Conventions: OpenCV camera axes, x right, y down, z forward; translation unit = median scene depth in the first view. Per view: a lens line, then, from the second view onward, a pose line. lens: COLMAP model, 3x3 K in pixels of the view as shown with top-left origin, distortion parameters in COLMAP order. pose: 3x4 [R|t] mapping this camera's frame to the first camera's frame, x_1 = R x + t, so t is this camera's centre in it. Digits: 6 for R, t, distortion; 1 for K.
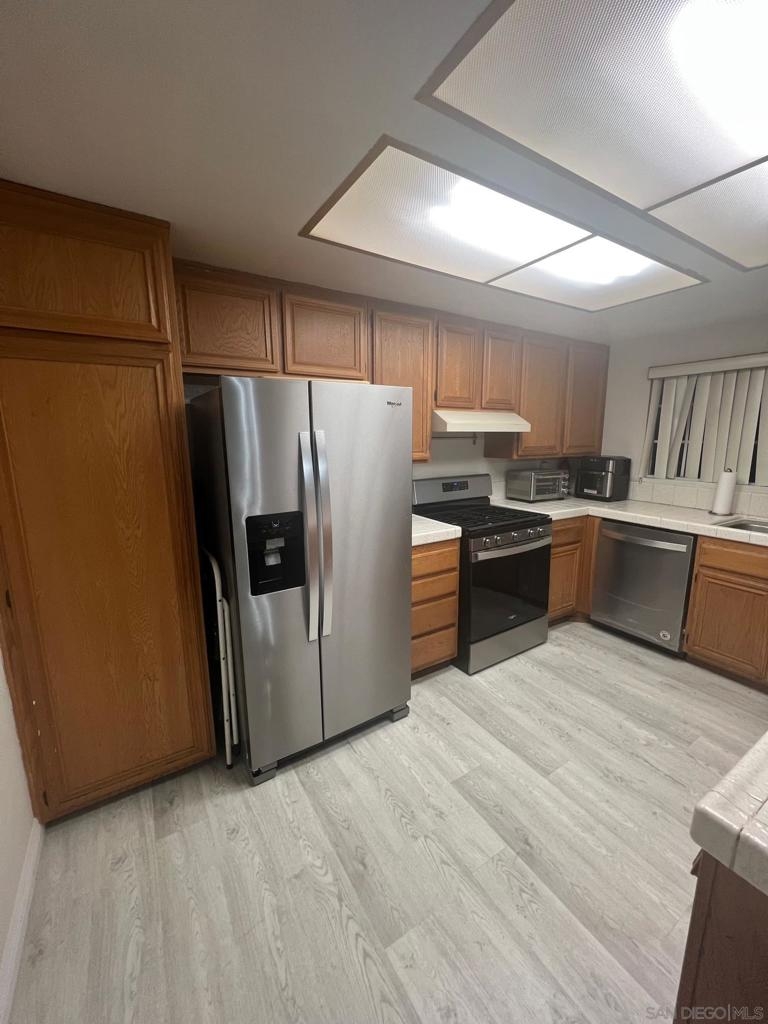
lens RADIAL K [[409.0, 0, 386.8], [0, 409.0, 510.6], [0, 0, 1]] dist [-0.001704, 0.000474]
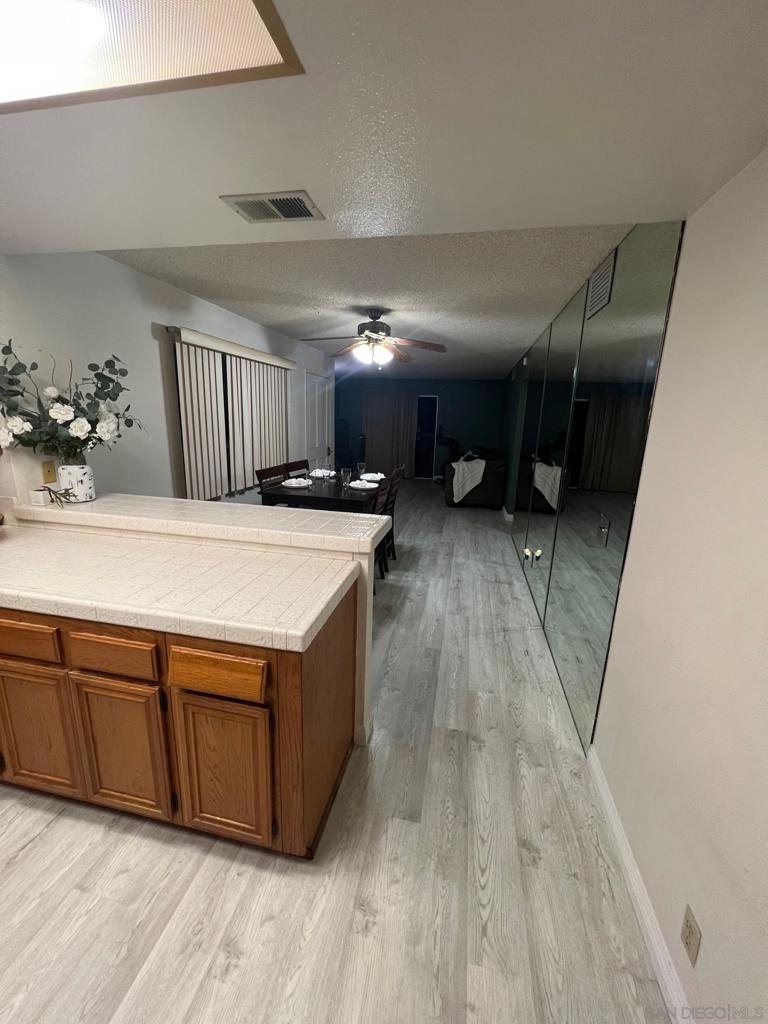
lens RADIAL K [[409.0, 0, 386.2], [0, 409.0, 508.2], [0, 0, 1]] dist [-0.001704, 0.000474]
pose [[-0.724507, -0.177927, 0.665907, -0.176253], [0.094435, 0.931374, 0.351603, -0.119789], [-0.682768, 0.317624, -0.657984, 0.448099]]
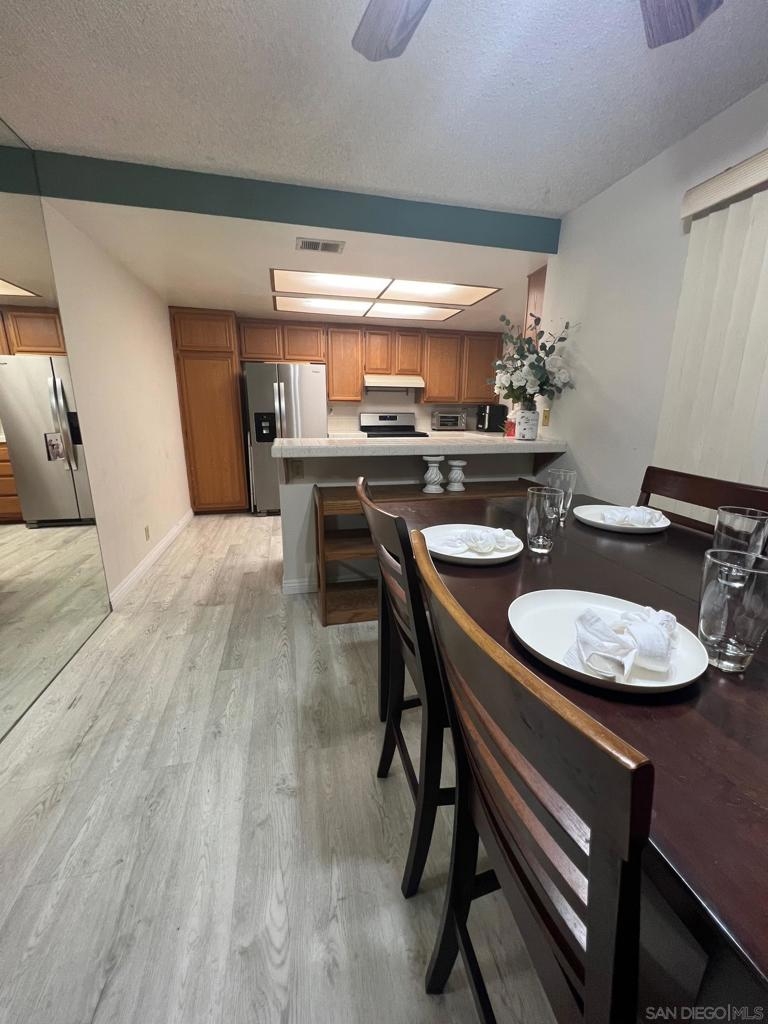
lens RADIAL K [[409.0, 0, 386.6], [0, 409.0, 510.7], [0, 0, 1]] dist [-0.001704, 0.000474]
pose [[0.947015, 0.091689, -0.307824, 0.894471], [-0.070942, 0.994430, 0.077951, 0.245802], [0.313256, -0.051983, 0.948245, -0.876990]]
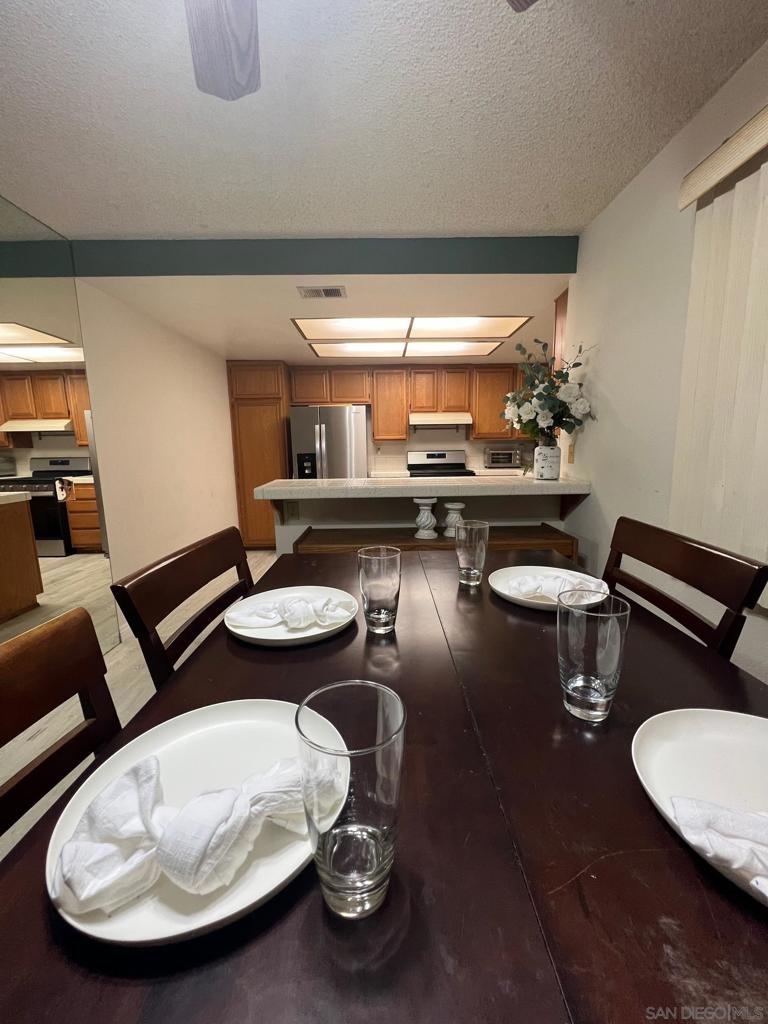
lens RADIAL K [[409.0, 0, 385.4], [0, 409.0, 511.7], [0, 0, 1]] dist [-0.001704, 0.000474]
pose [[0.852040, 0.075572, -0.517993, 1.075231], [-0.082487, 0.996545, 0.009709, 0.212639], [0.516937, 0.034455, 0.855330, -0.719018]]
